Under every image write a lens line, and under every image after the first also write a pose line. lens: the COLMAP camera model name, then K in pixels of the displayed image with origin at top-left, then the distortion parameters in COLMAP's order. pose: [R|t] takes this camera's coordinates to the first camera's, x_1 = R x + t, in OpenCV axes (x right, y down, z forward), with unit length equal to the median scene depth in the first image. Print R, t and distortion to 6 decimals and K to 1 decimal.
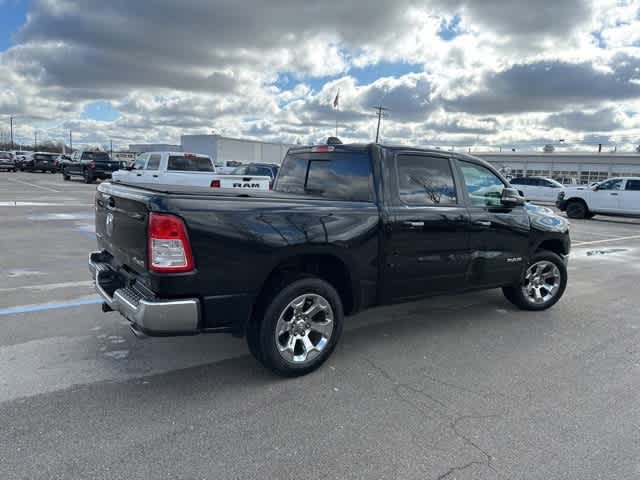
lens RADIAL K [[446.8, 0, 319.6], [0, 446.8, 244.3], [0, 0, 1]] dist [0.047571, -0.052727]
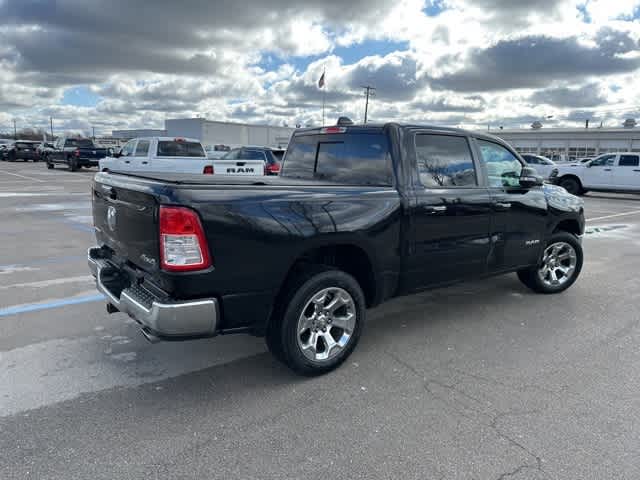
lens RADIAL K [[446.8, 0, 319.6], [0, 446.8, 244.3], [0, 0, 1]] dist [0.047571, -0.052727]
pose [[0.999351, -0.027533, 0.023228, -0.044532], [0.026618, 0.998891, 0.038829, -0.010700], [-0.024271, -0.038185, 0.998976, 0.049165]]
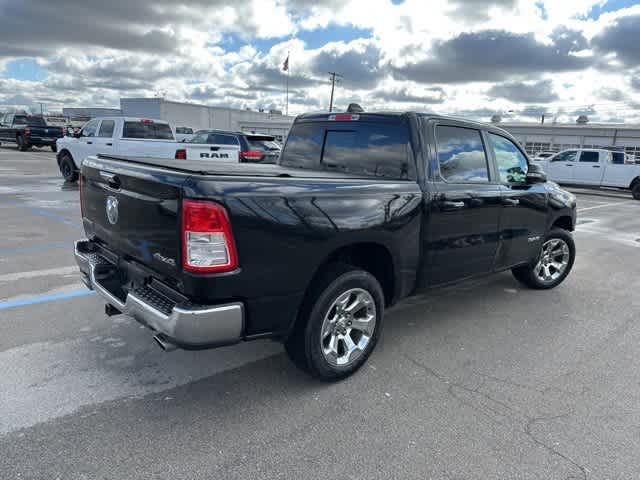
lens RADIAL K [[448.7, 0, 320.3], [0, 448.7, 248.9], [0, 0, 1]] dist [0.032092, -0.034548]
pose [[0.993661, -0.017416, 0.111061, -0.124863], [0.008774, 0.996927, 0.077838, -0.023150], [-0.112075, -0.076370, 0.990761, 0.098979]]
